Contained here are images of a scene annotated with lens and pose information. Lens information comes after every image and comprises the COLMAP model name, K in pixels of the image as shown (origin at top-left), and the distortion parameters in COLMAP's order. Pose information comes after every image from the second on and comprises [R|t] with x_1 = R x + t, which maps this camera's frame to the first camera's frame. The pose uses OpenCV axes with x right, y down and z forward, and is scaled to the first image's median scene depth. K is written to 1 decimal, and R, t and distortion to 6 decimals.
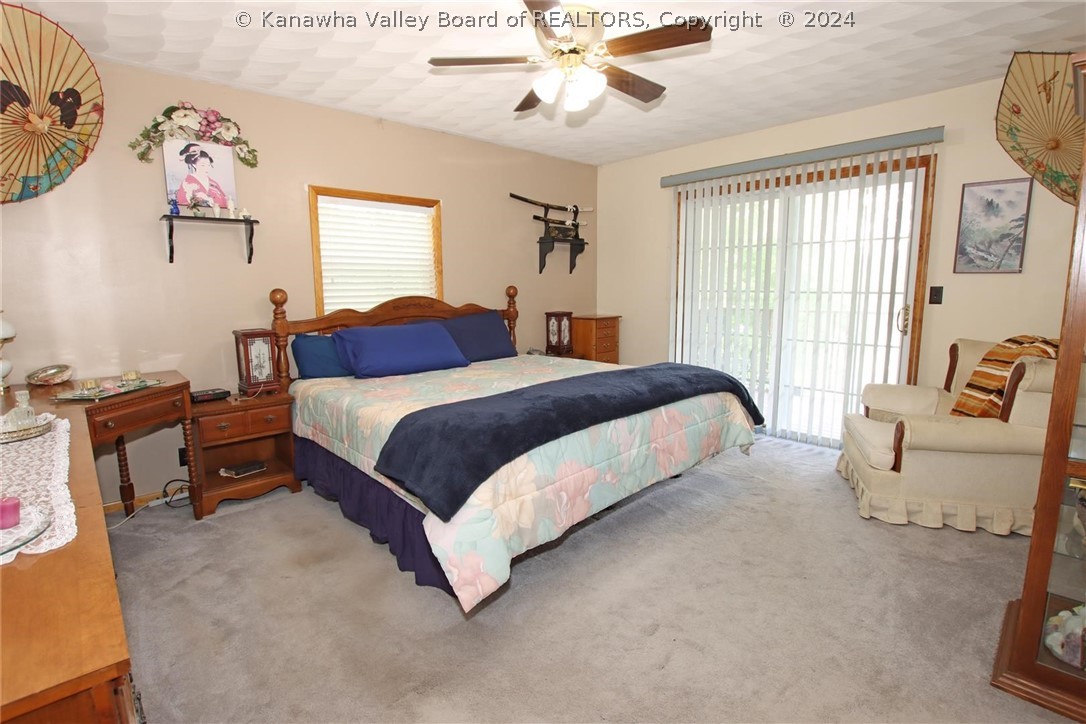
lens RADIAL K [[500.5, 0, 545.8], [0, 500.5, 361.8], [0, 0, 1]] dist [-0.018745, -0.000003]
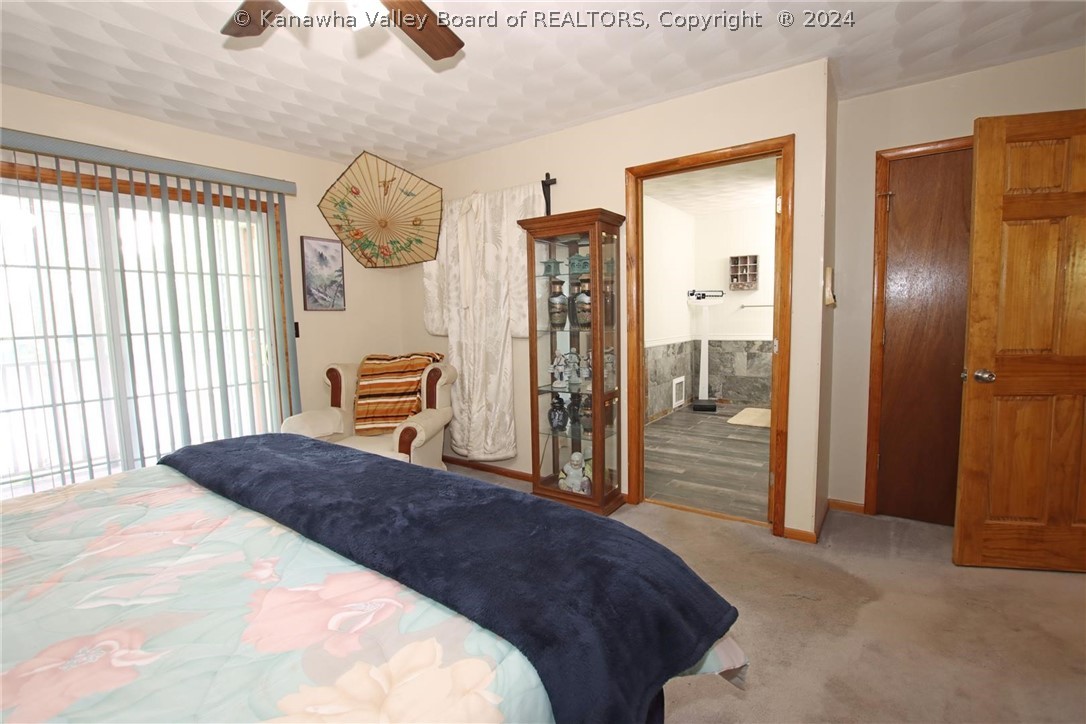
lens RADIAL K [[500.5, 0, 545.8], [0, 500.5, 361.8], [0, 0, 1]] dist [-0.018745, -0.000003]
pose [[-0.161085, -0.085417, 0.983237, -0.459300], [0.171796, 0.978612, 0.113160, -0.101556], [-0.971873, 0.187145, -0.142966, 0.673302]]
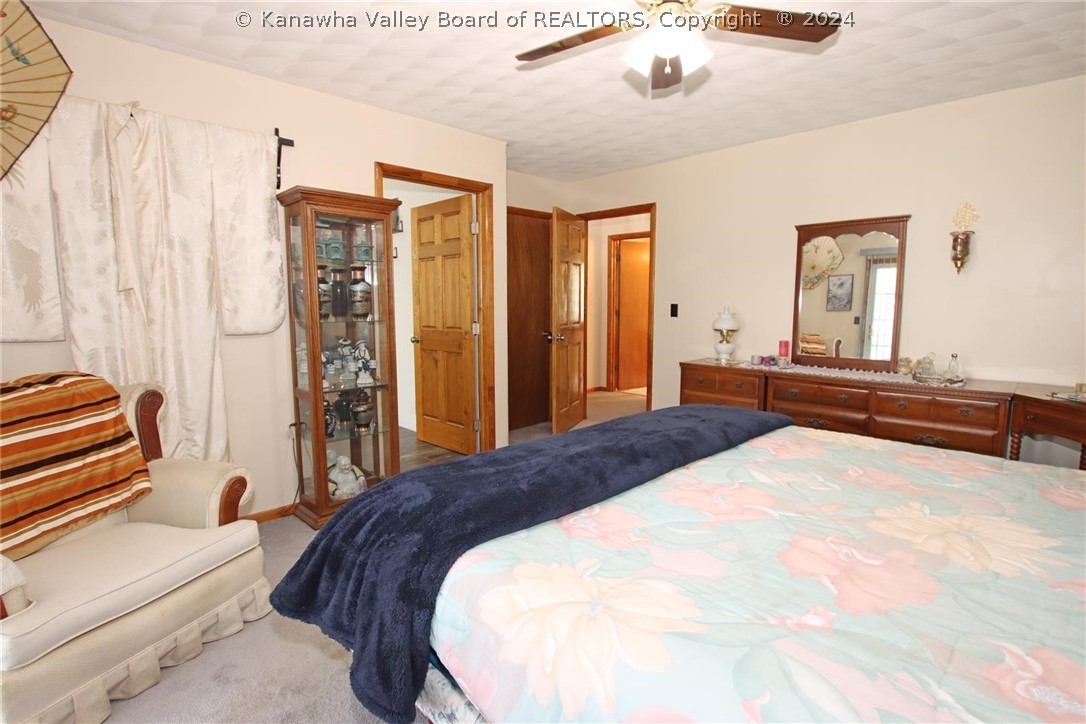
lens RADIAL K [[500.5, 0, 545.8], [0, 500.5, 361.8], [0, 0, 1]] dist [-0.018745, -0.000003]
pose [[-0.999786, 0.002589, 0.020536, 0.167915], [0.008021, 0.963080, 0.269096, -0.217294], [-0.019081, 0.269203, -0.962894, 1.397334]]
